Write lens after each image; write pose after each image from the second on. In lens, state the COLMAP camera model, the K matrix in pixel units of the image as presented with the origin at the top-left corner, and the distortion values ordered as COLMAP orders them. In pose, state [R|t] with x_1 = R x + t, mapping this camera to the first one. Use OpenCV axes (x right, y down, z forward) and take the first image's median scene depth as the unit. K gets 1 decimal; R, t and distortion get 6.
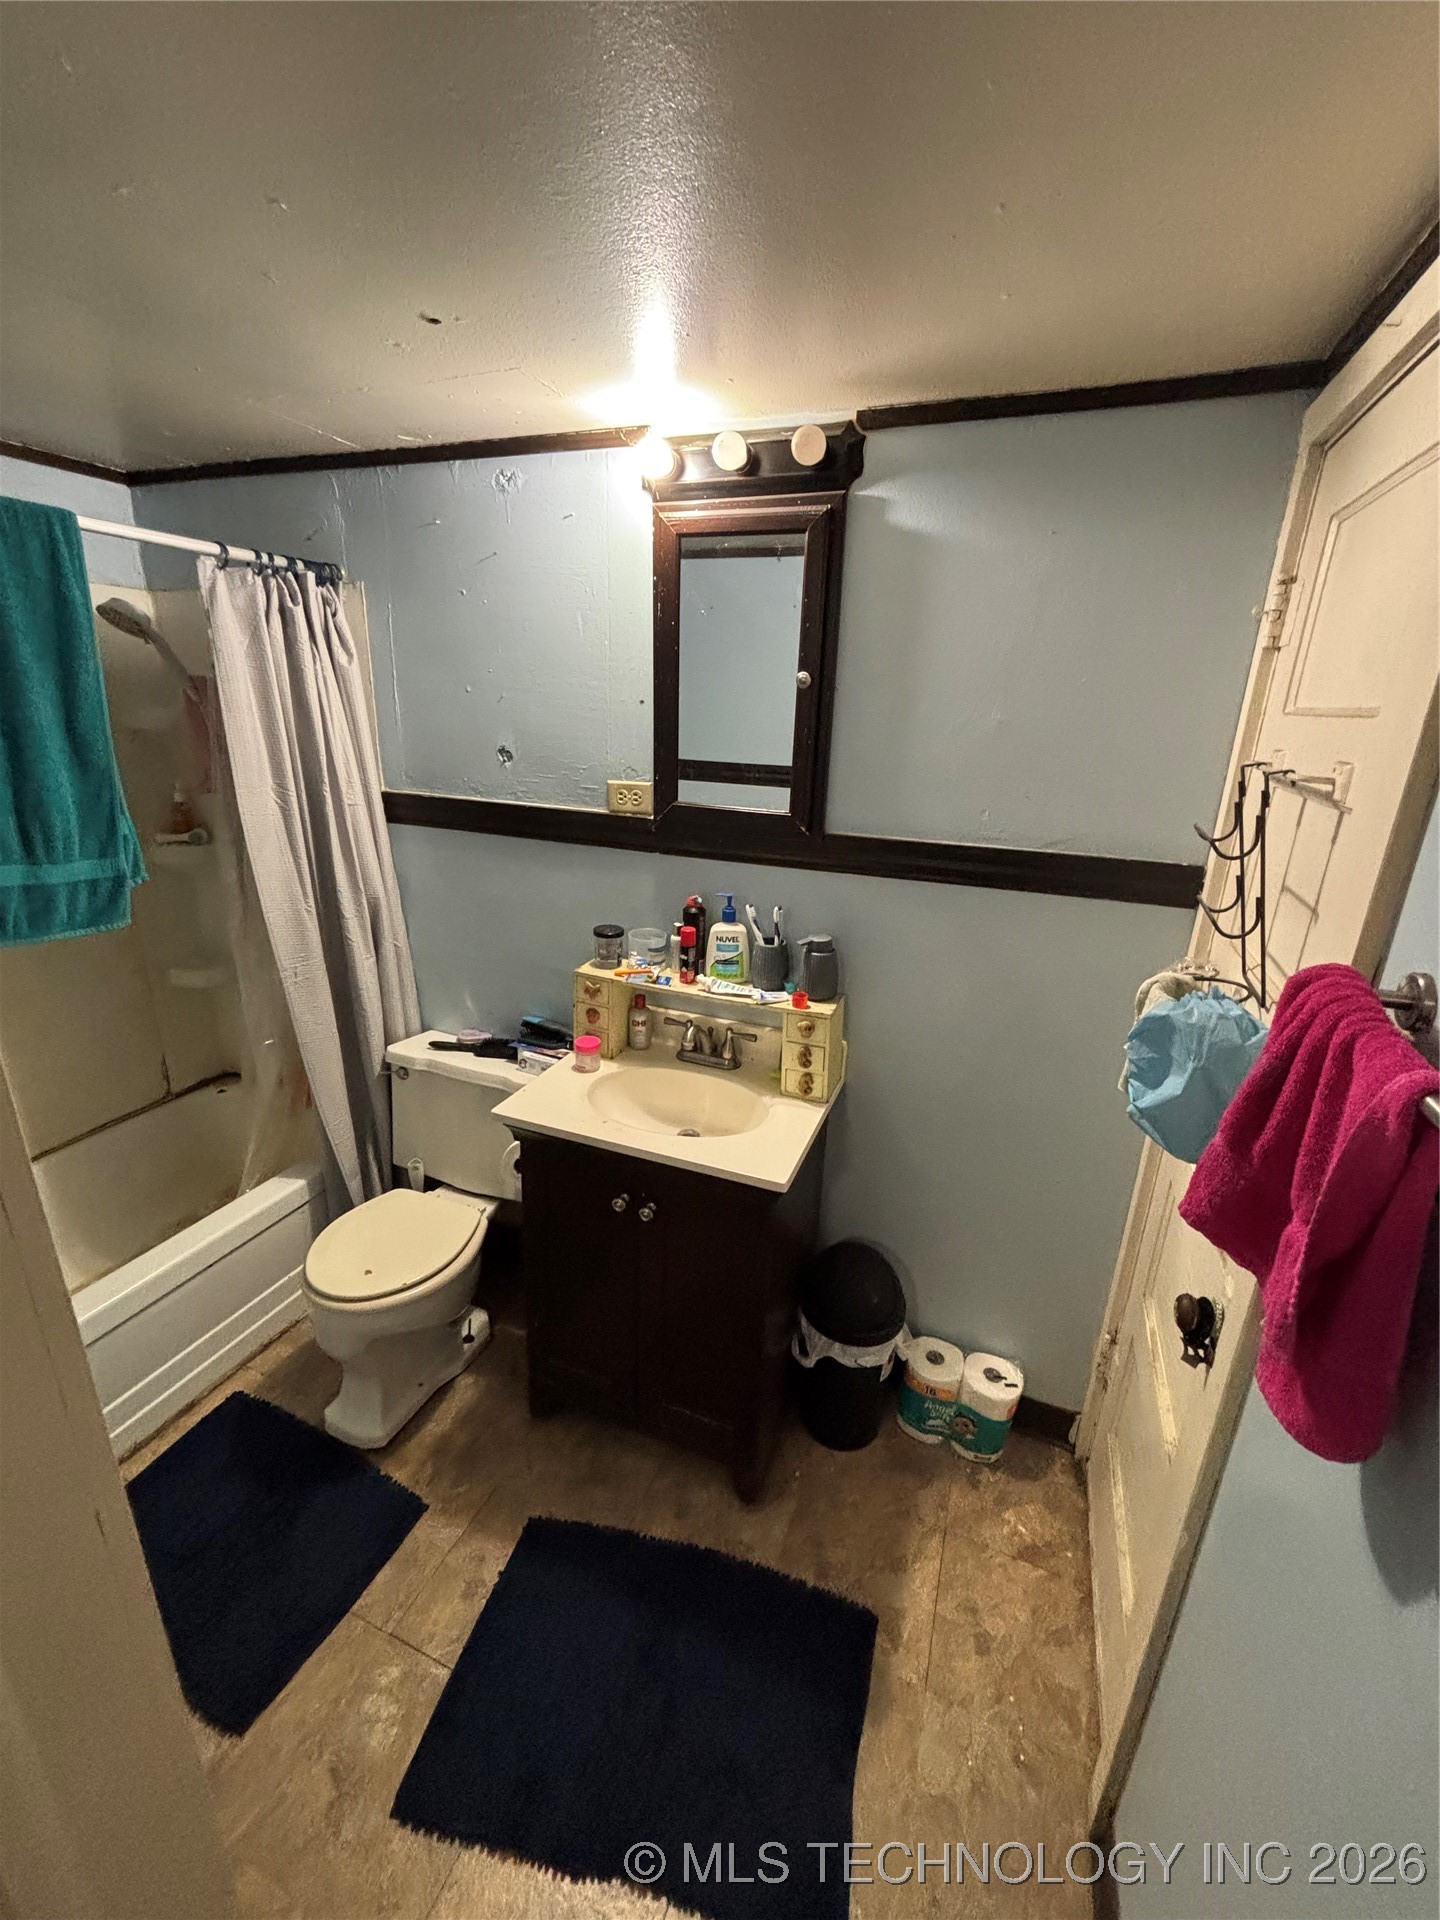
lens RADIAL K [[783.5, 0, 722.4], [0, 783.5, 955.2], [0, 0, 1]] dist [0.003789, 0.000074]
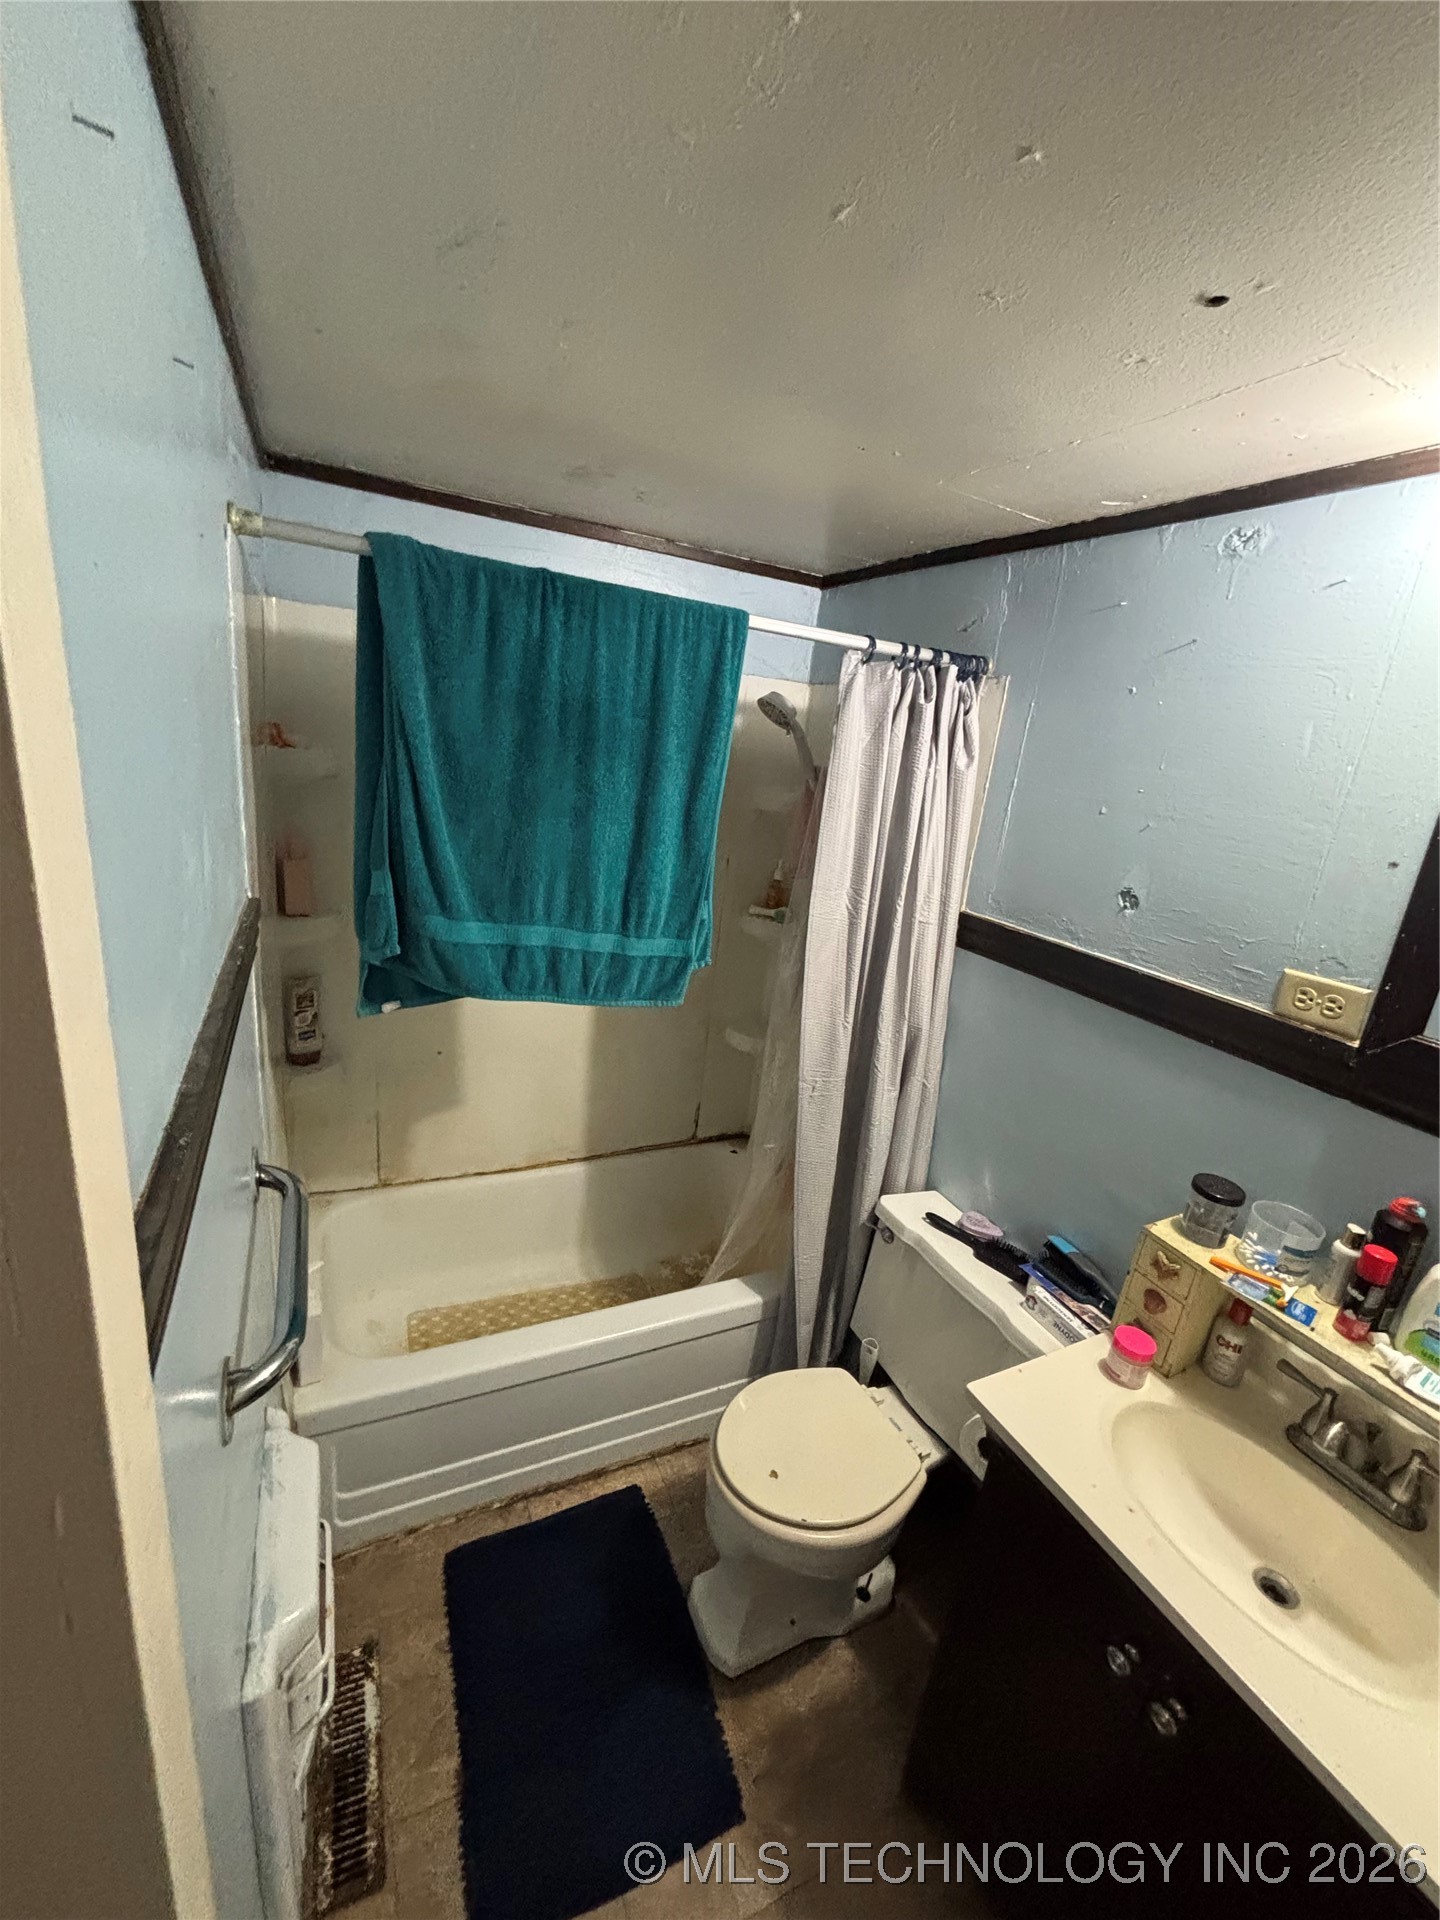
lens RADIAL K [[790.9, 0, 720.0], [0, 790.9, 960.0], [0, 0, 1]] dist [0.001487, 0.007284]
pose [[0.739163, 0.230236, -0.632953, -0.078379], [-0.287324, 0.957747, 0.012843, -0.103585], [0.609166, 0.172370, 0.774083, 0.201738]]
